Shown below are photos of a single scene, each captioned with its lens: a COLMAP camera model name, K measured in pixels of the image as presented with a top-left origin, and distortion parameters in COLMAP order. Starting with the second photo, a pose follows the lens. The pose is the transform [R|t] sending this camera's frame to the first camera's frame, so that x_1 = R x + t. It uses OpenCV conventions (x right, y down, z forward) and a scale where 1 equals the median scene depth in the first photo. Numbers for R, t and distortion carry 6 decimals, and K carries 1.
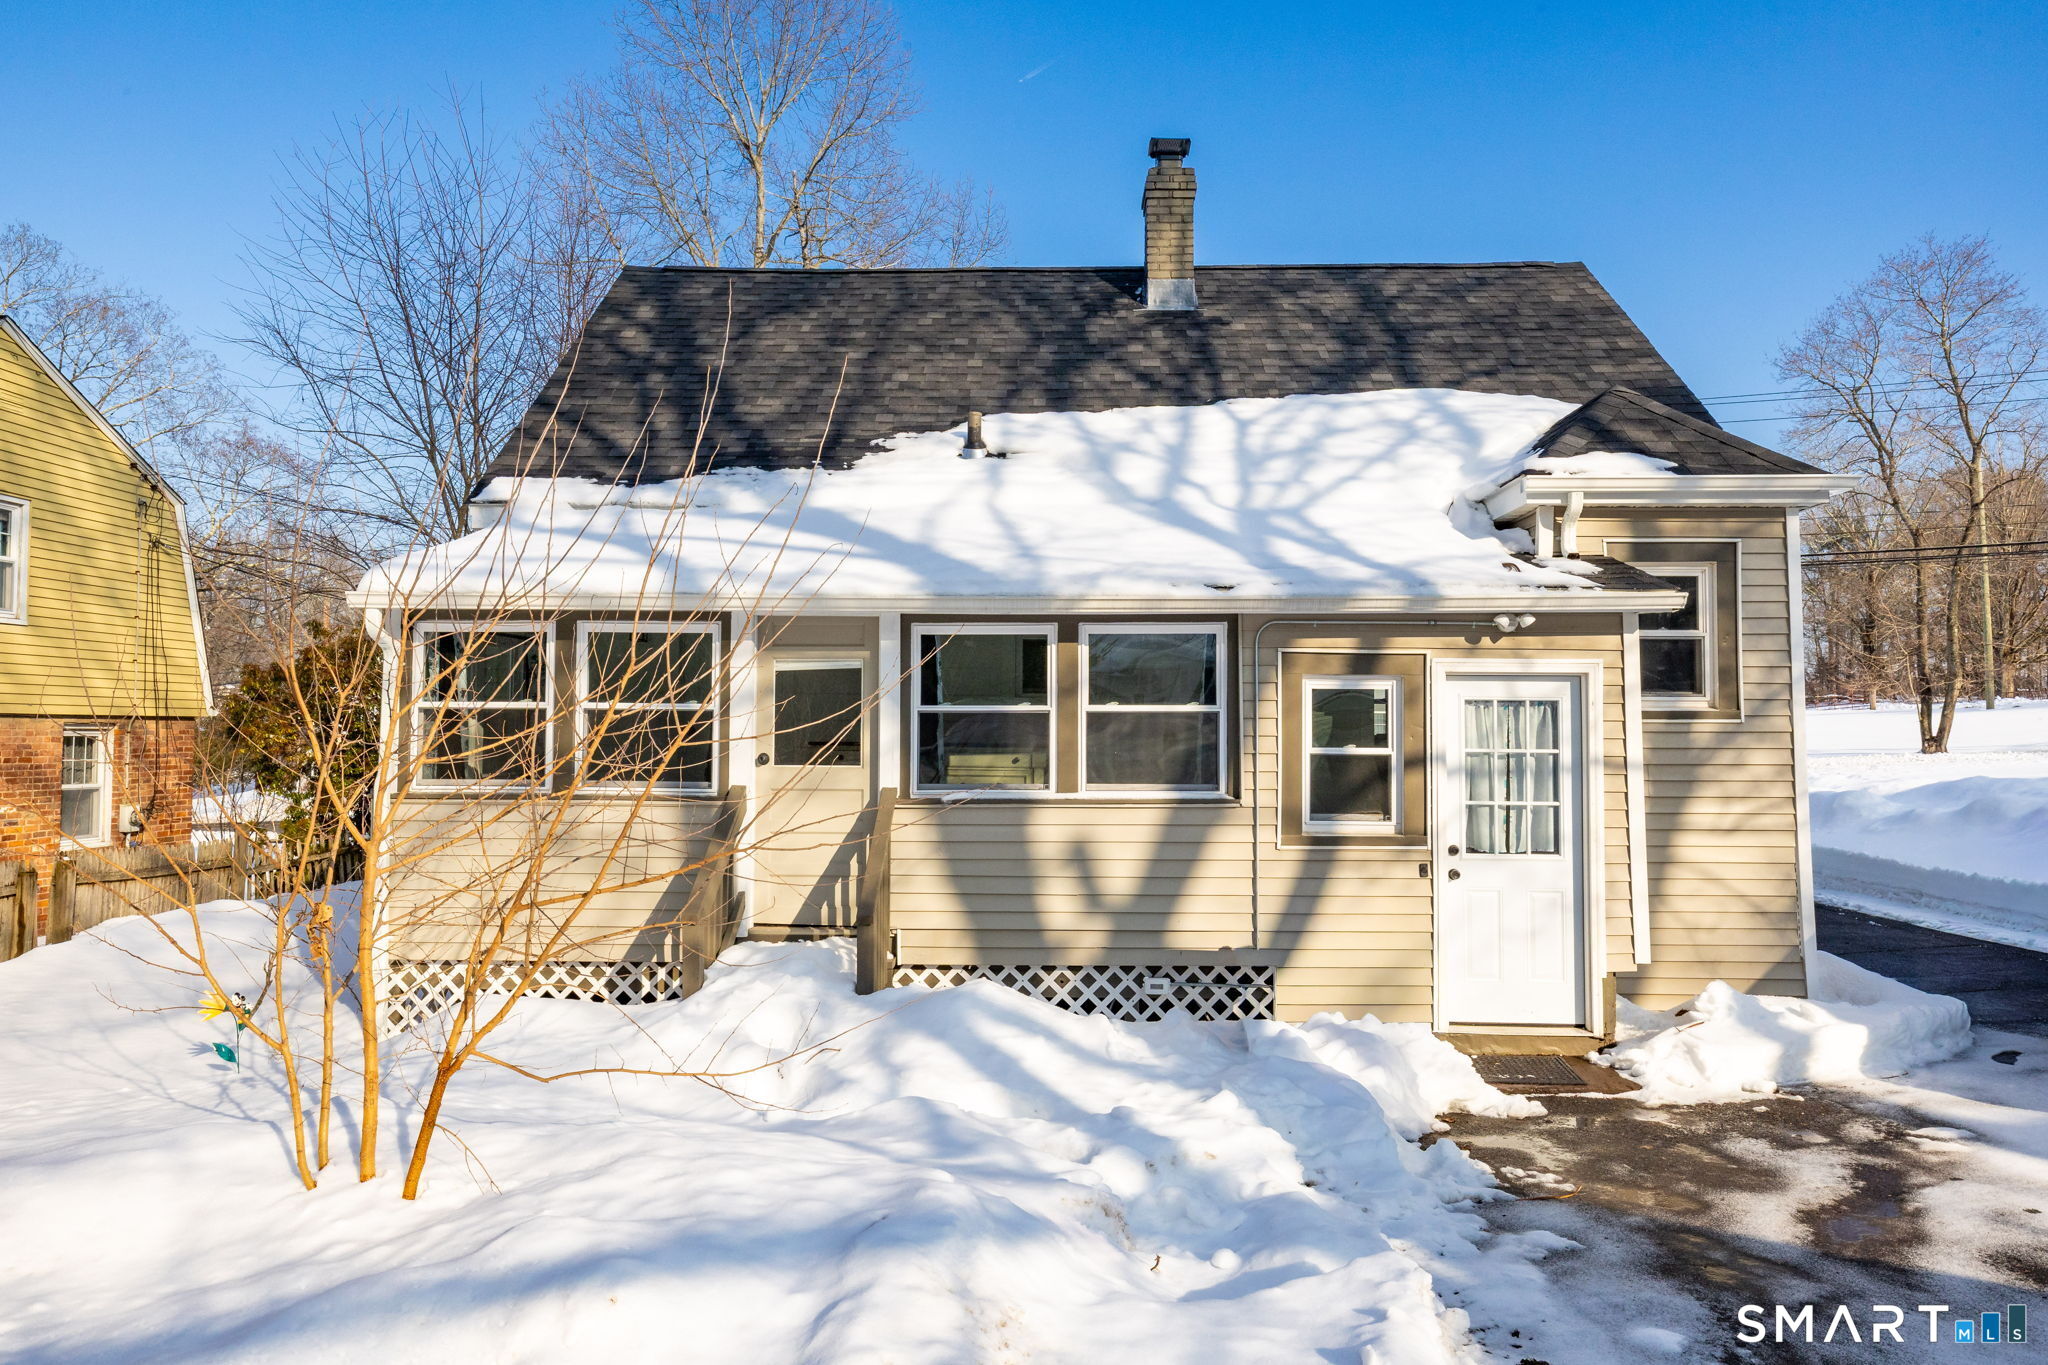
lens RADIAL K [[1396.5, 0, 1024.6], [0, 1396.5, 720.7], [0, 0, 1]] dist [-0.002332, -0.003412]
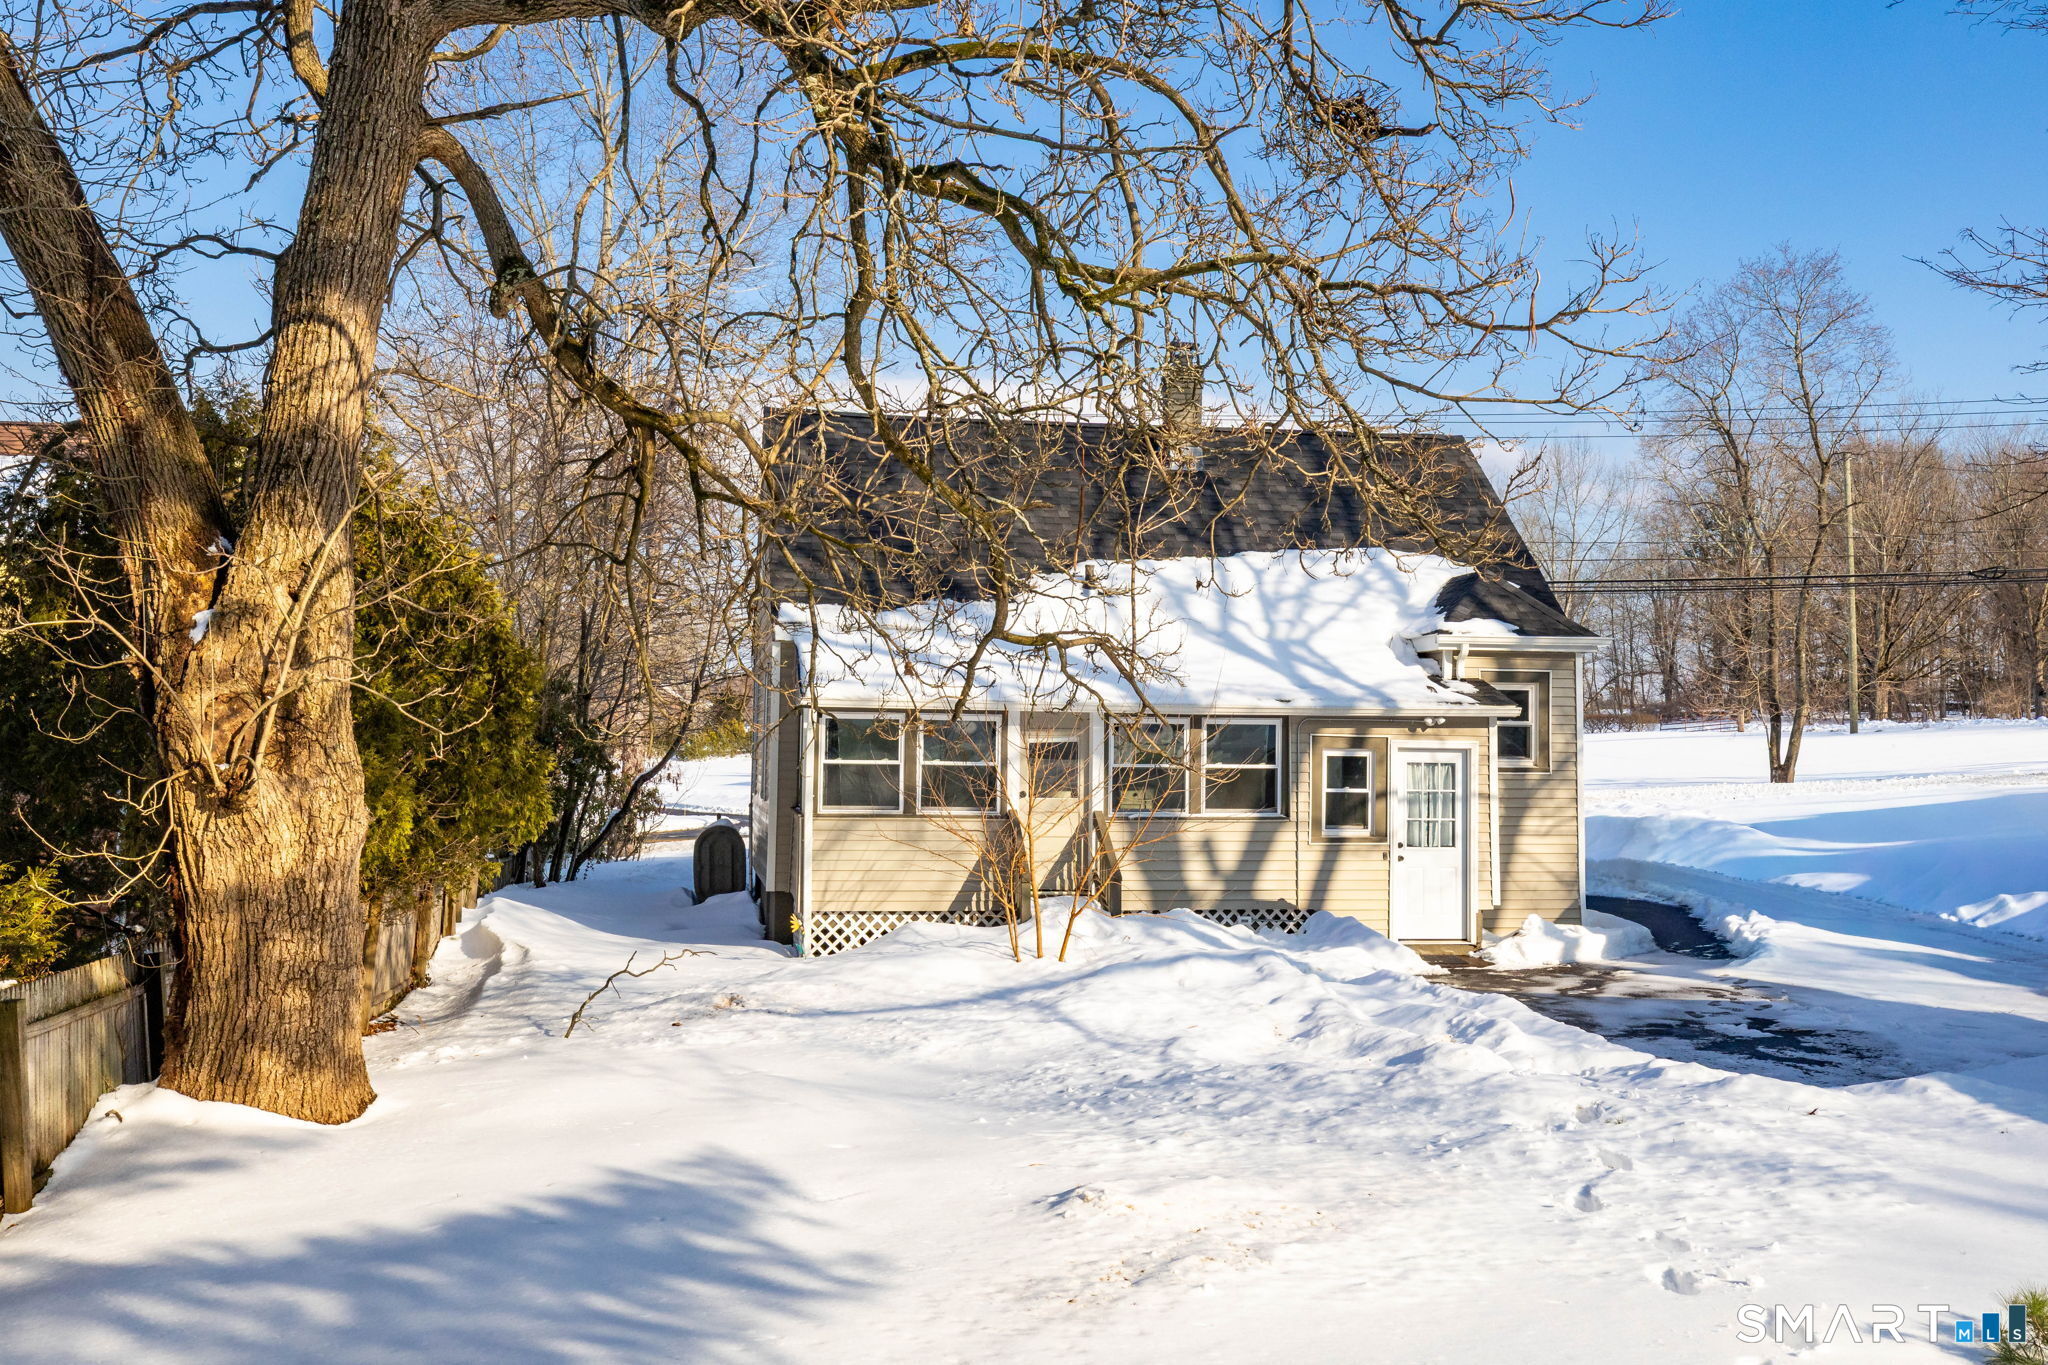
lens RADIAL K [[2096.3, 0, 1102.1], [0, 2096.3, 796.7], [0, 0, 1]] dist [0.004804, -0.007485]
pose [[0.973556, 0.001918, 0.228441, -0.686837], [-0.009947, 0.999372, 0.034000, -0.058448], [-0.228232, -0.035373, 0.972964, -1.547714]]
